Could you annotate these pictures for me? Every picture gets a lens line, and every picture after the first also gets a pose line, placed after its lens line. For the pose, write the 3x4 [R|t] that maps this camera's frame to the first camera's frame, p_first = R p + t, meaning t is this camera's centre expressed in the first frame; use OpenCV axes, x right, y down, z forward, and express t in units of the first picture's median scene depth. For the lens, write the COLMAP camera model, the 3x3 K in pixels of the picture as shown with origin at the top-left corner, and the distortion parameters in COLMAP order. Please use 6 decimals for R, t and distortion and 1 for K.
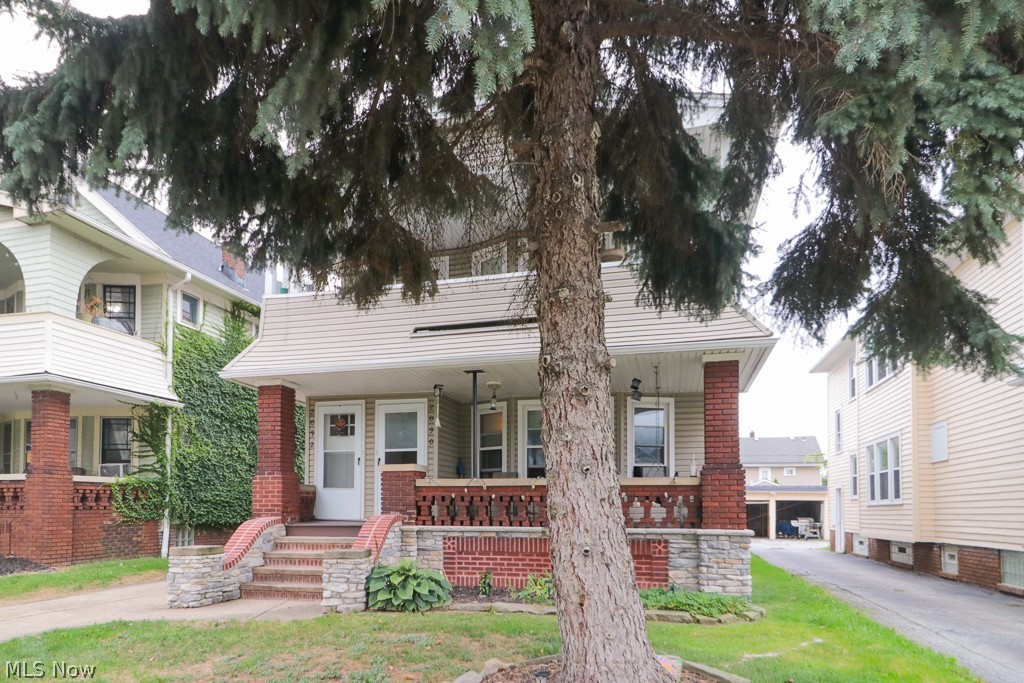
lens RADIAL K [[655.4, 0, 512.0], [0, 655.4, 341.5], [0, 0, 1]] dist [0.020346, 0.001815]
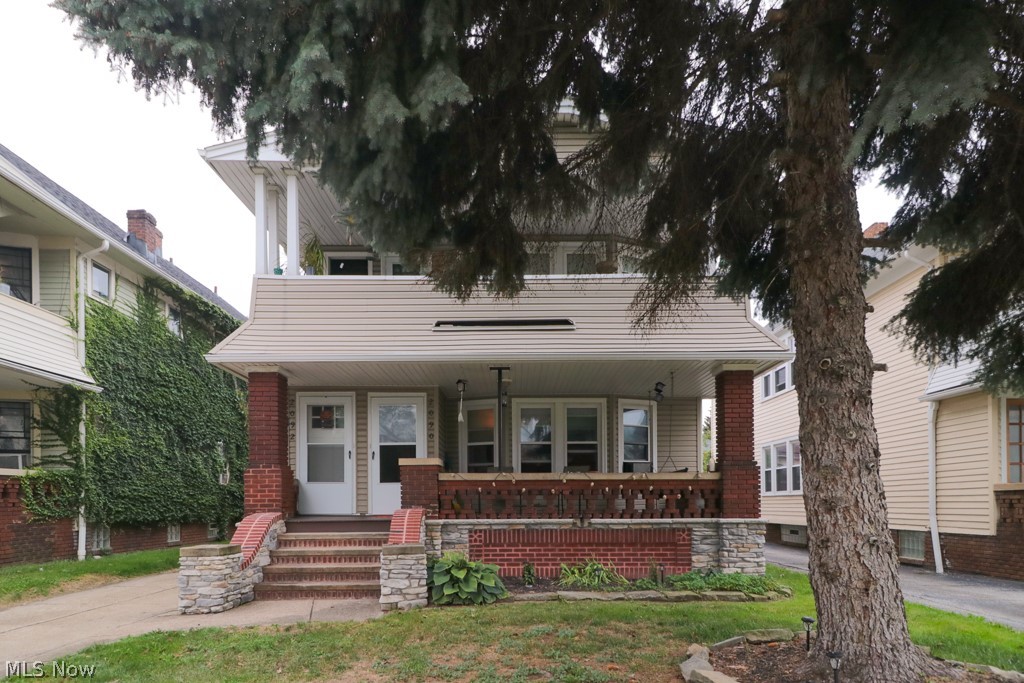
lens RADIAL K [[616.6, 0, 511.6], [0, 616.6, 364.0], [0, 0, 1]] dist [0.016739, -0.002102]
pose [[0.961542, 0.051166, 0.269849, -0.307813], [-0.059530, 0.997964, 0.022898, 0.016322], [-0.268128, -0.038081, 0.962630, 0.075856]]
